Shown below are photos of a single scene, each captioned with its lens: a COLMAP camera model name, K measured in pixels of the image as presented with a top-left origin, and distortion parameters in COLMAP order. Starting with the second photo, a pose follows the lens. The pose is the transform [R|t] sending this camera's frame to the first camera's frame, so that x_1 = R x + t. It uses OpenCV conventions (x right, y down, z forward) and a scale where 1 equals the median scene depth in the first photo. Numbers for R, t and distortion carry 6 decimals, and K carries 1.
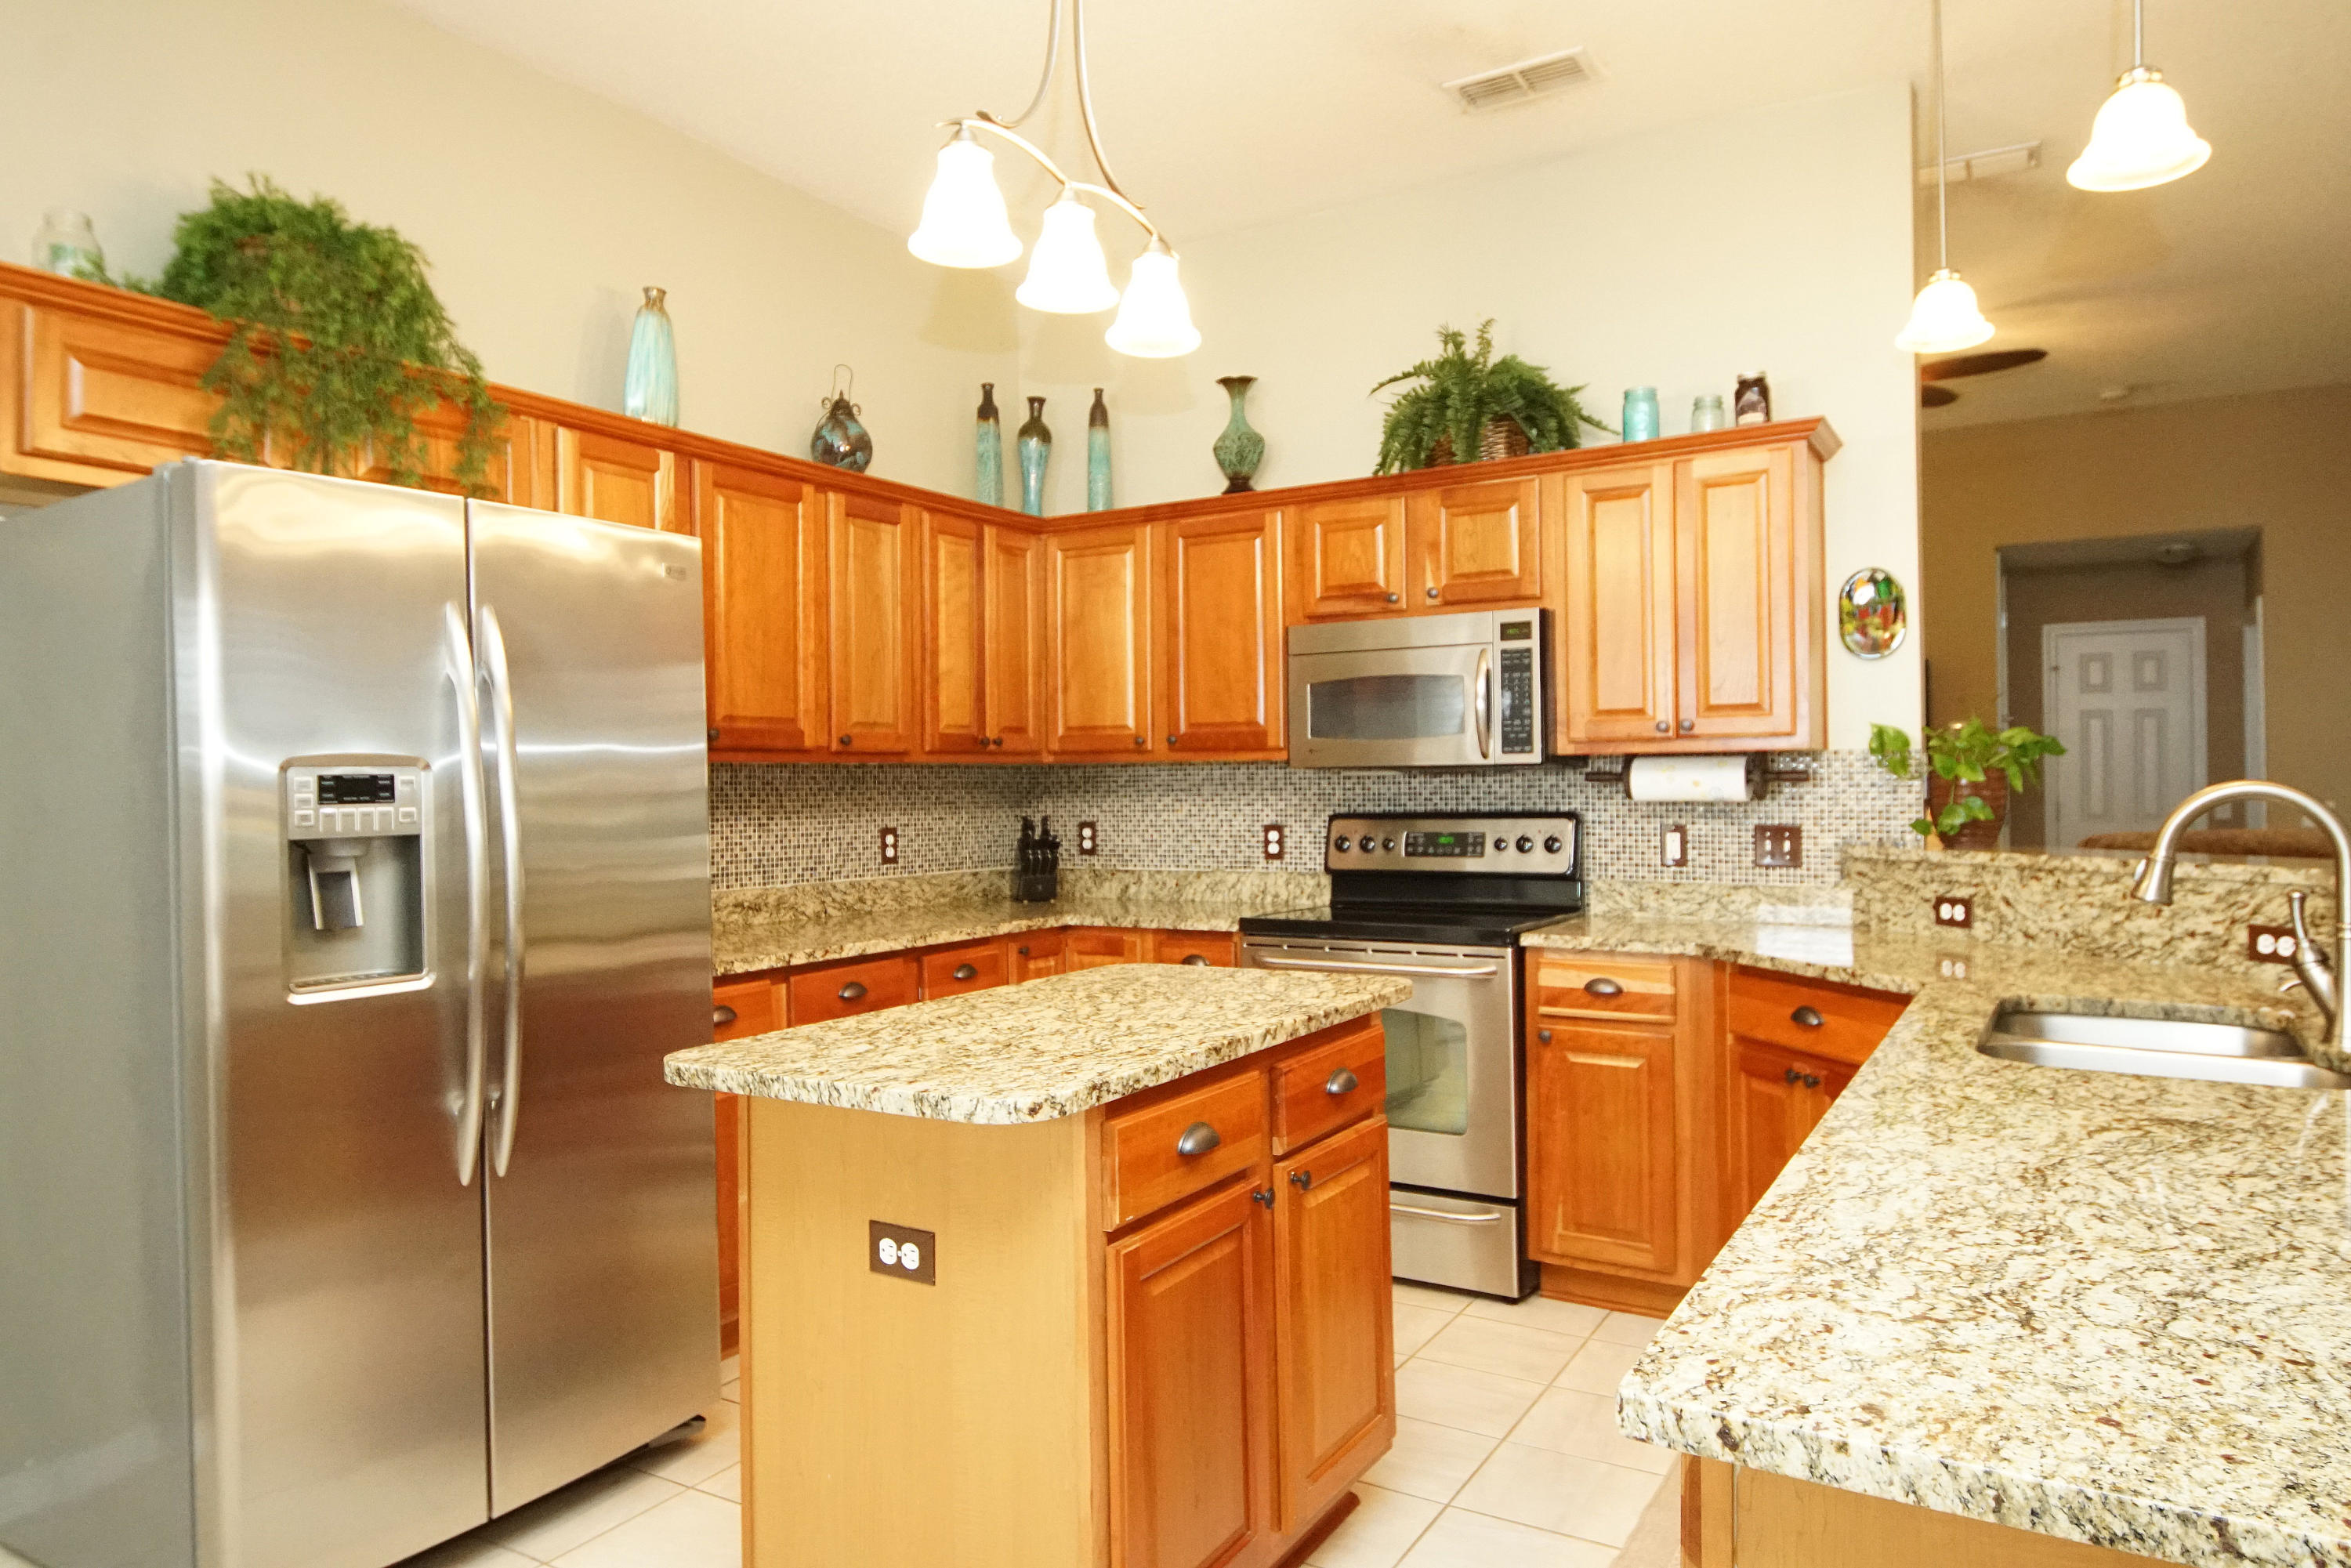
lens RADIAL K [[1483.7, 0, 1155.8], [0, 1483.7, 765.5], [0, 0, 1]] dist [0.049239, -0.050042]
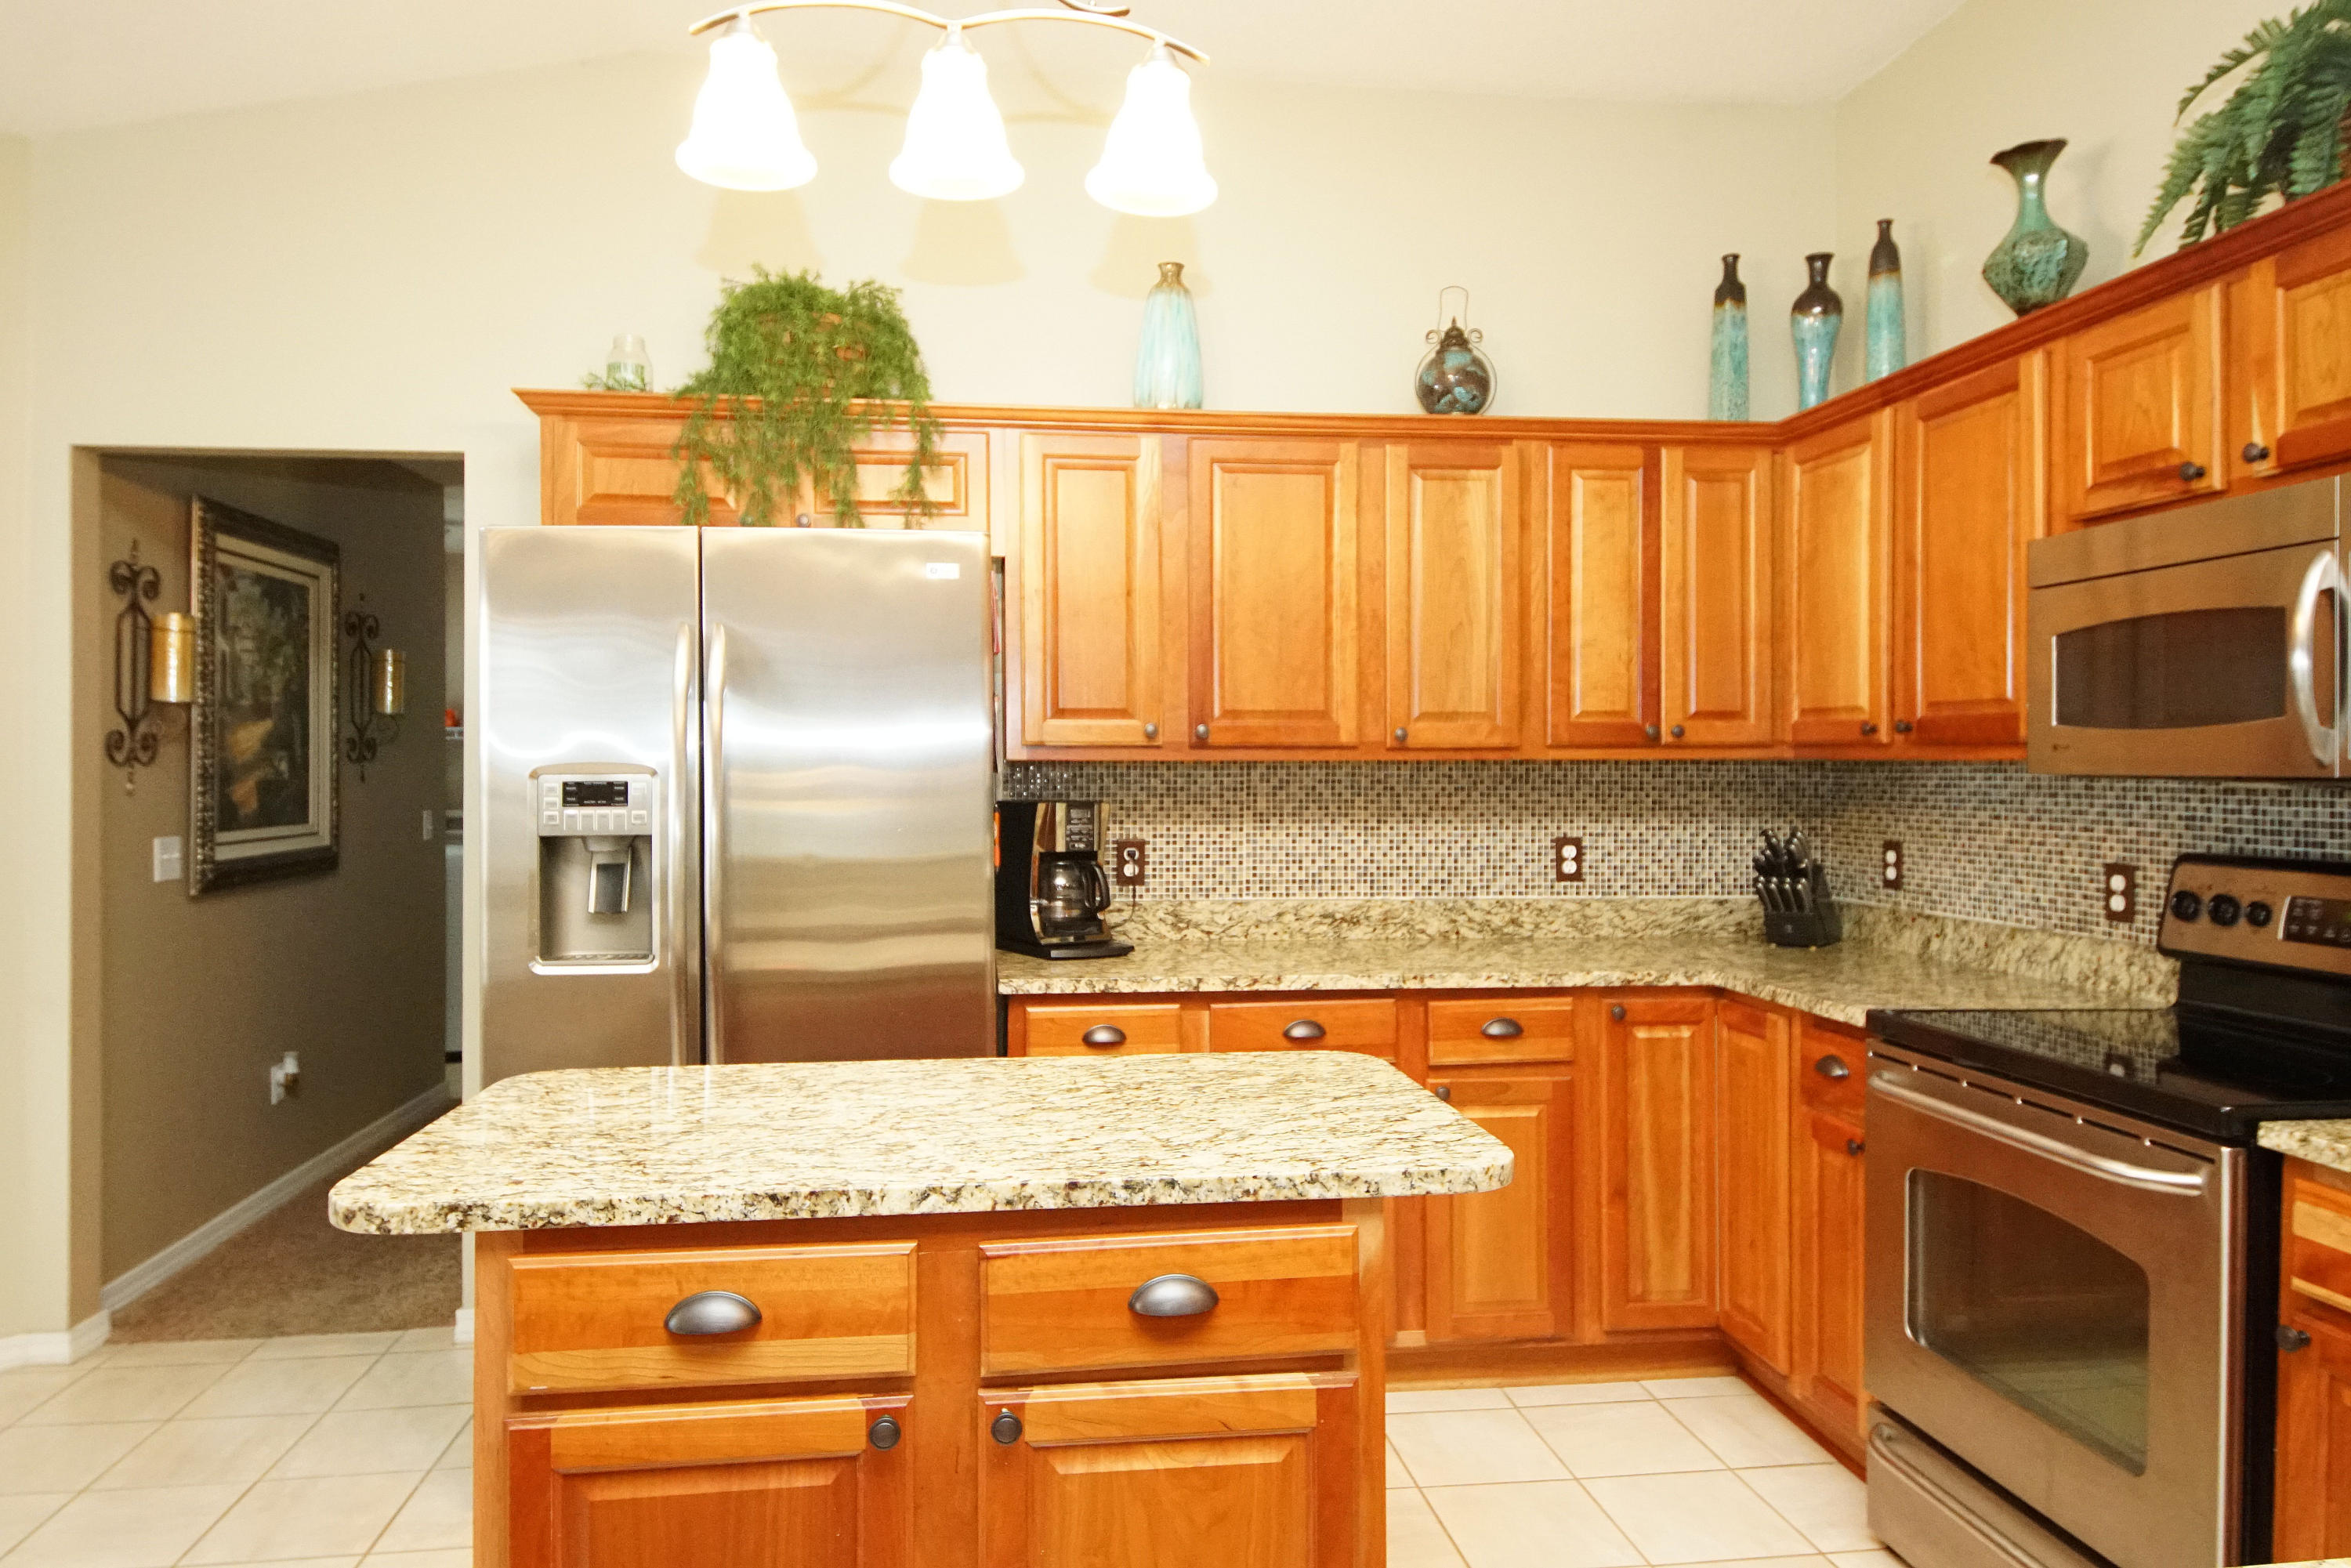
lens RADIAL K [[1483.7, 0, 1155.8], [0, 1483.7, 765.5], [0, 0, 1]] dist [0.049239, -0.050042]
pose [[0.623144, 0.013017, -0.781999, 0.363170], [0.002361, 0.999826, 0.018524, -0.015073], [0.782104, -0.013389, 0.623004, 0.355261]]
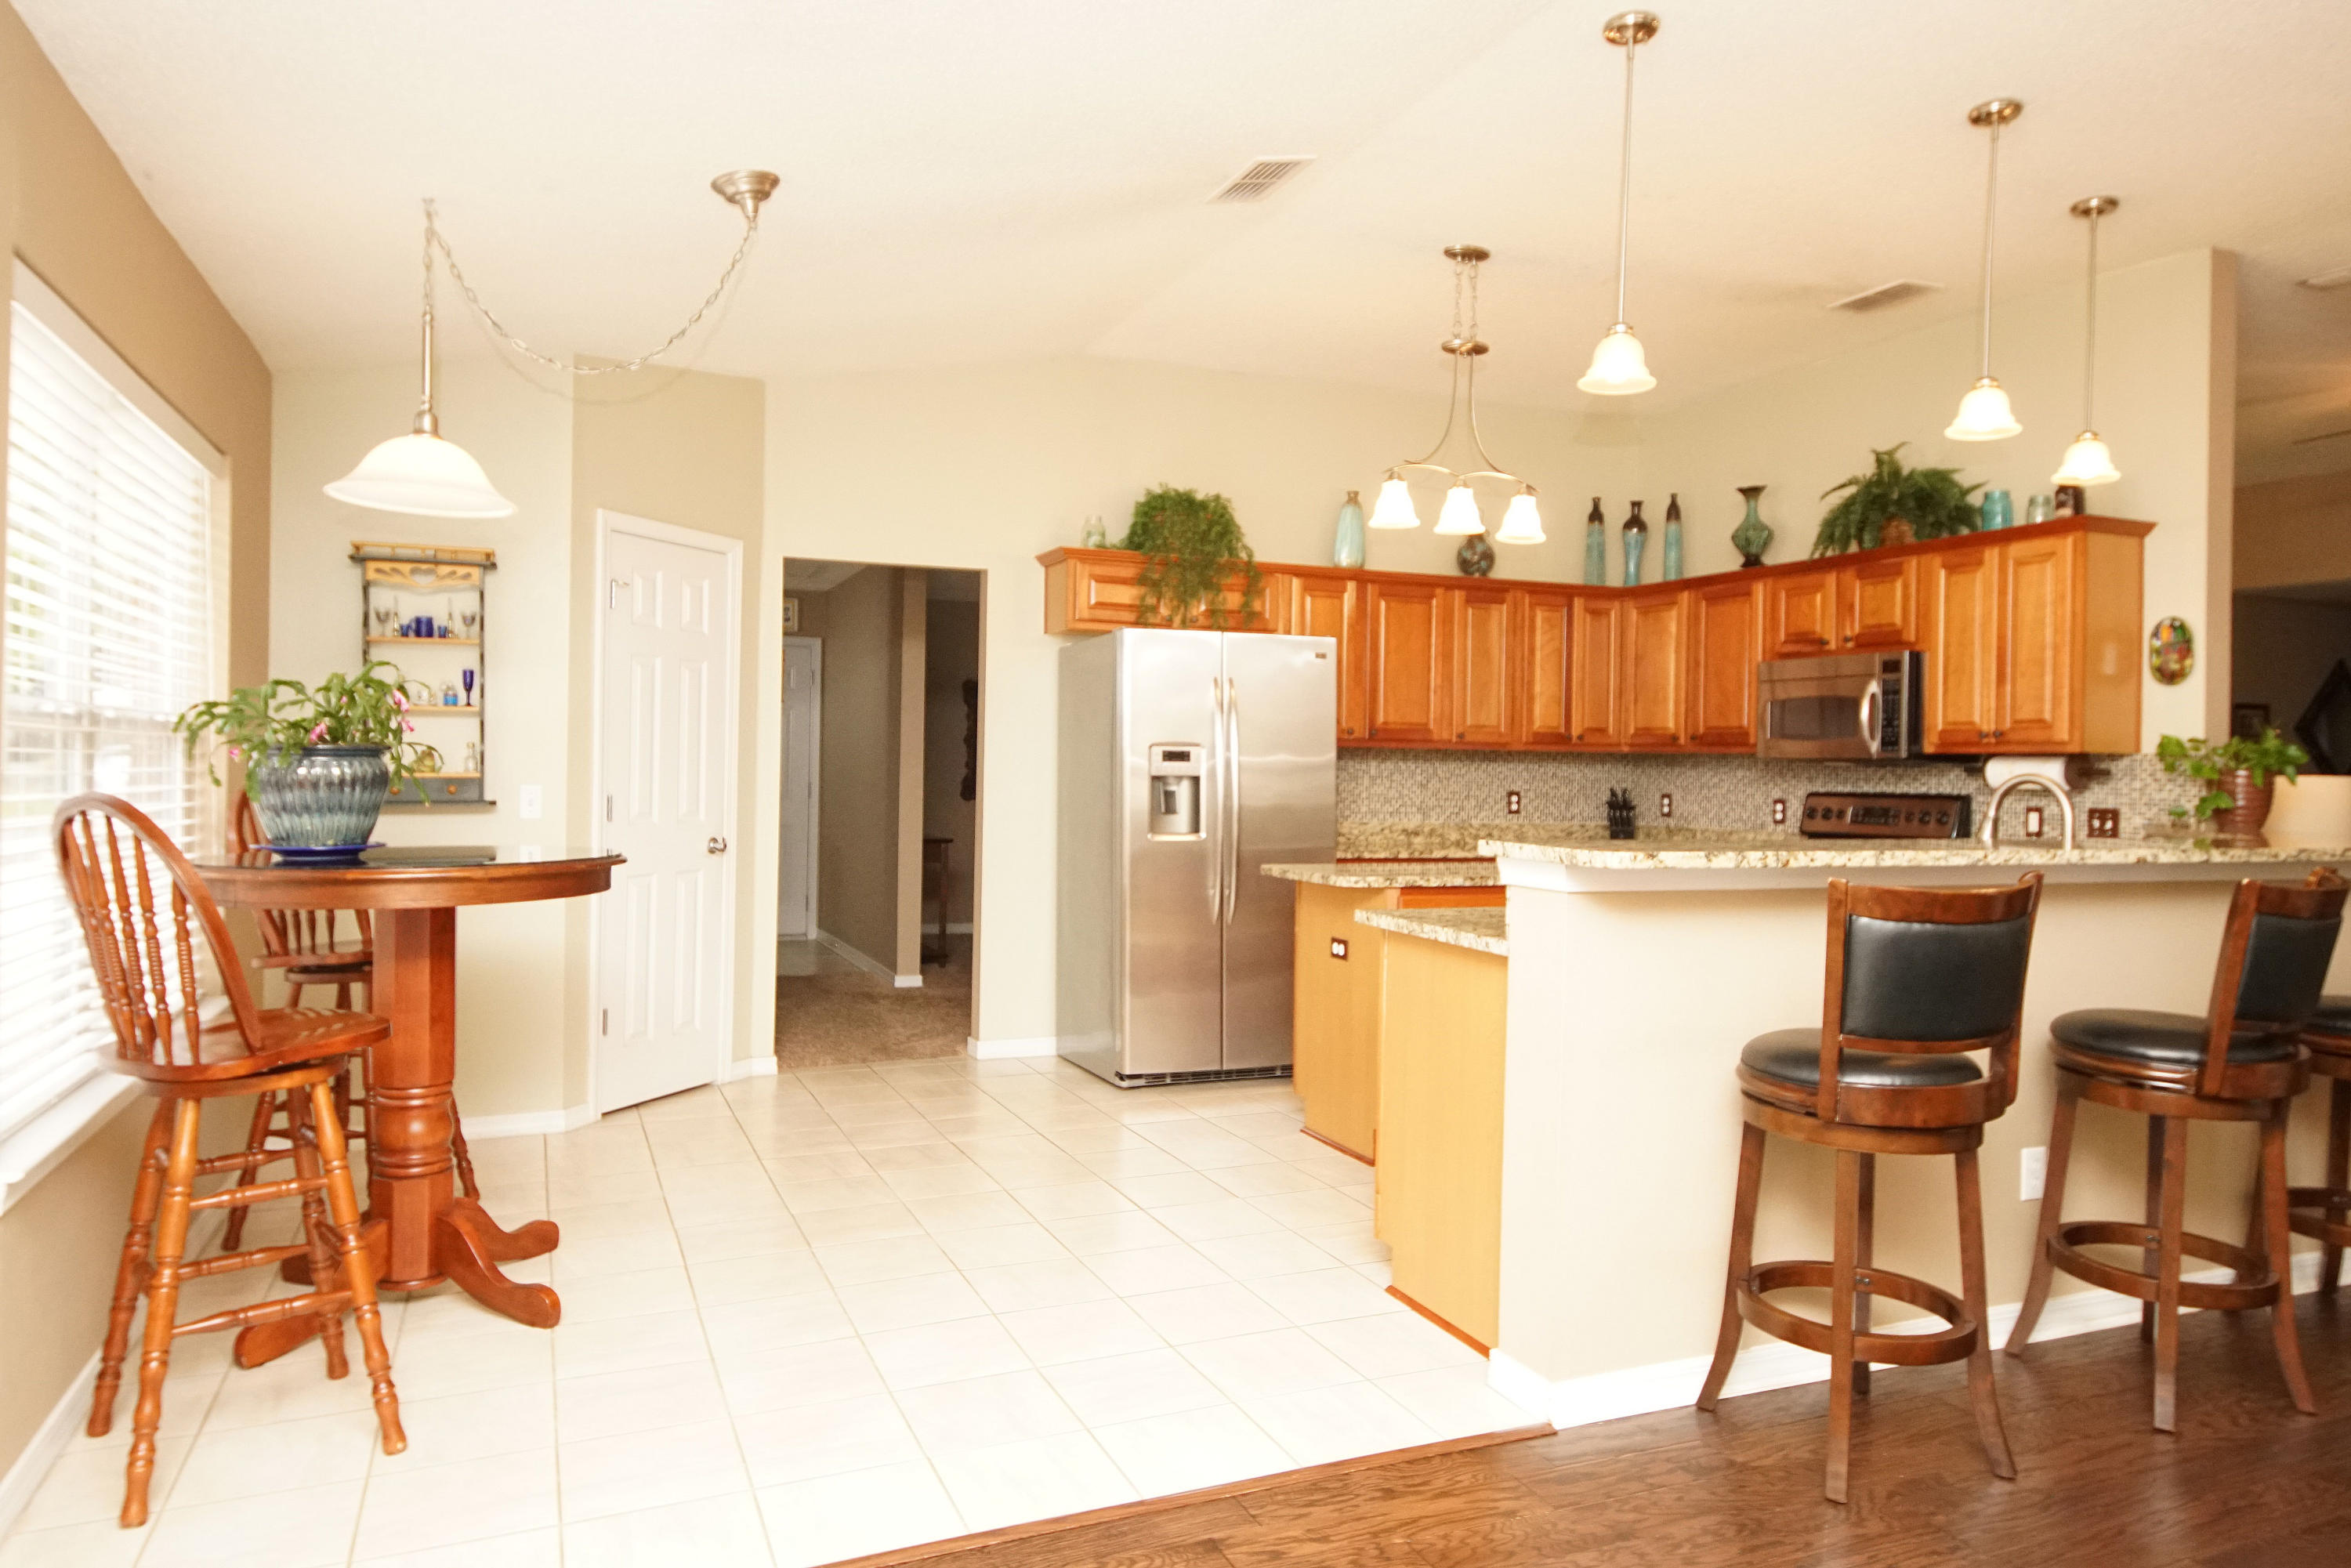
lens RADIAL K [[1483.7, 0, 1155.8], [0, 1483.7, 765.5], [0, 0, 1]] dist [0.049239, -0.050042]
pose [[0.810184, 0.025380, -0.585627, 0.495410], [-0.019330, 0.999676, 0.016582, -0.004719], [0.585858, -0.002114, 0.810411, -0.568890]]
